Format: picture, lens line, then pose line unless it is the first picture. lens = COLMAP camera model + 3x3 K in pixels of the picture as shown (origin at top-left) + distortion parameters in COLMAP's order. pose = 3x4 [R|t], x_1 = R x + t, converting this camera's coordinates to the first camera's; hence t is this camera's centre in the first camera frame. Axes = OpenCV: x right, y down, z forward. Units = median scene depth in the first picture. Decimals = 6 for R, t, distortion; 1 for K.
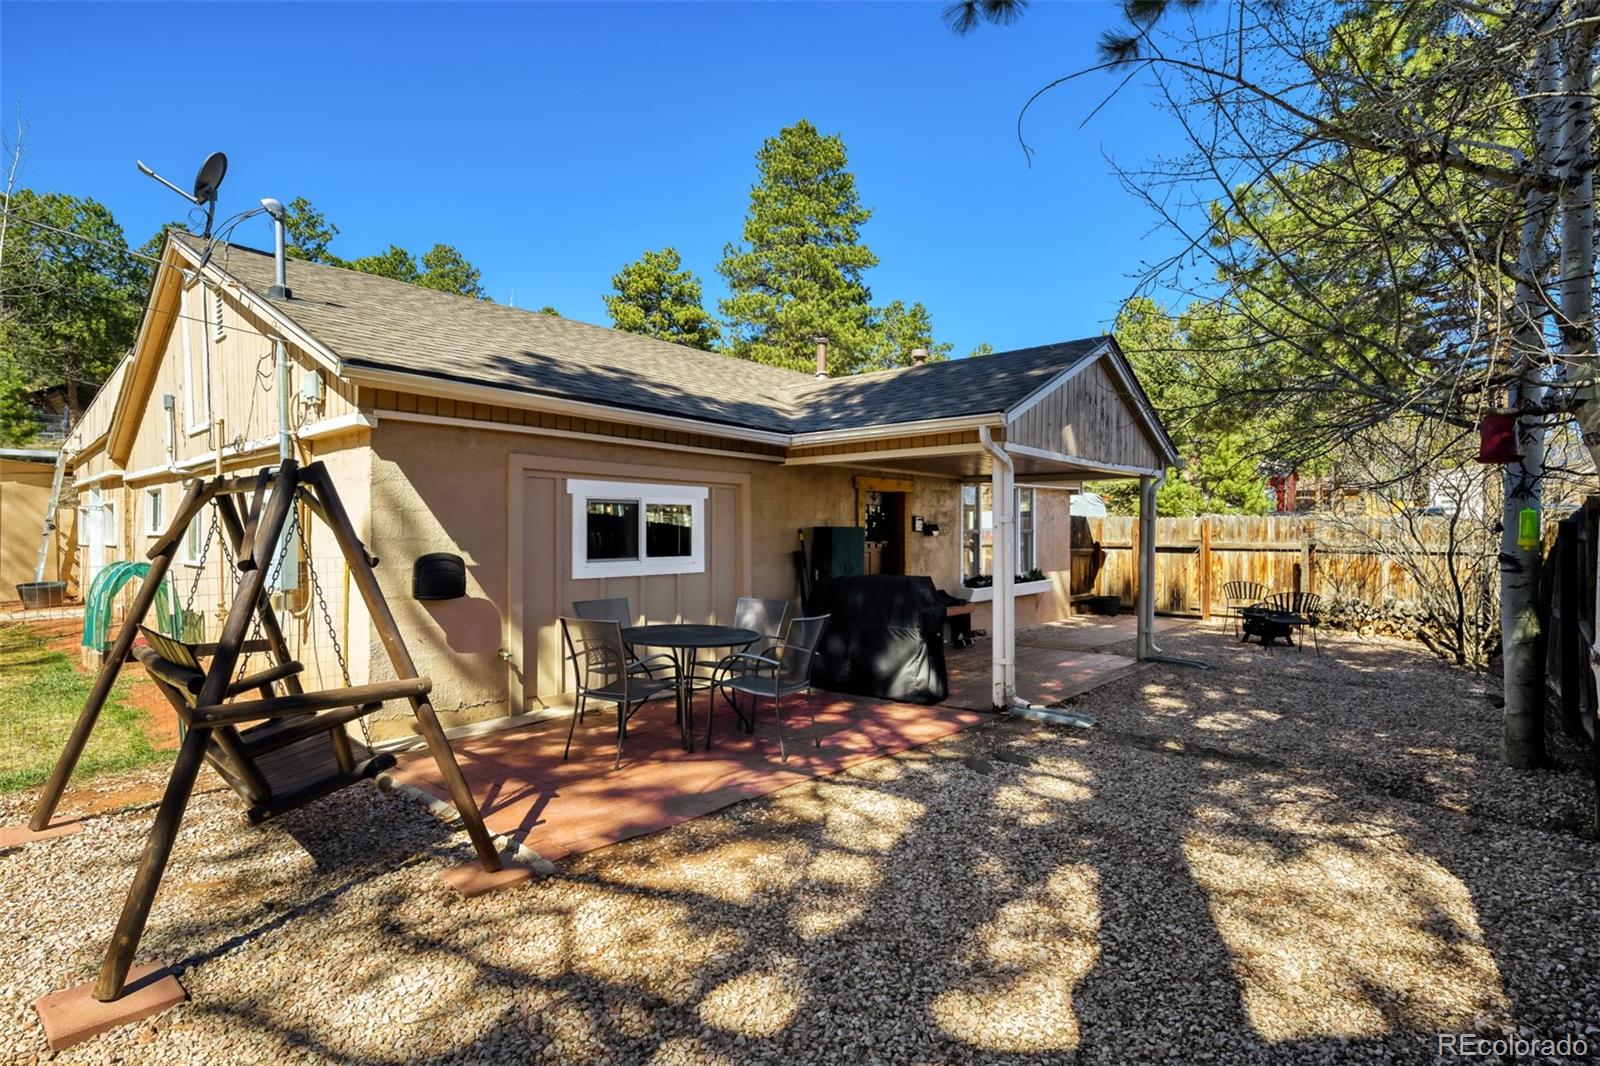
lens RADIAL K [[822.3, 0, 800.0], [0, 822.3, 533.0], [0, 0, 1]] dist [0.000042, -0.000292]
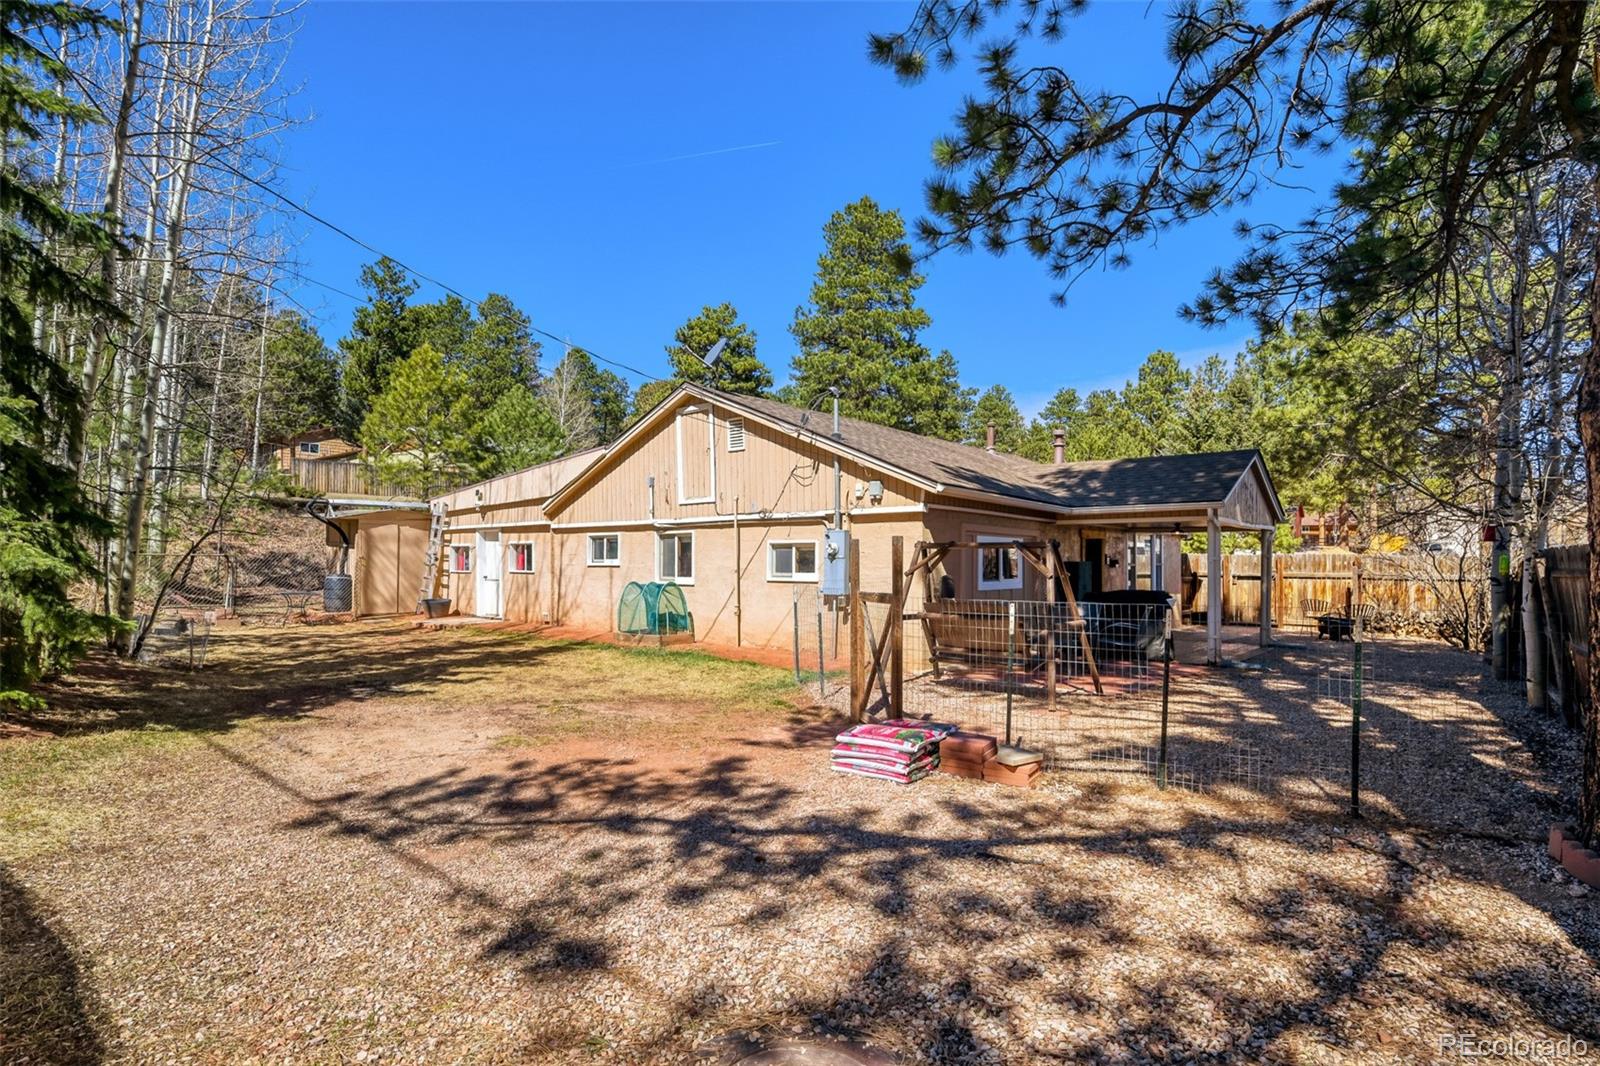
lens RADIAL K [[800.7, 0, 797.8], [0, 800.7, 556.1], [0, 0, 1]] dist [0.000087, 0.000150]
pose [[0.999958, 0.003207, -0.008582, -0.315562], [-0.003288, 0.999950, -0.009458, -0.001157], [0.008551, 0.009486, 0.999918, -0.371133]]
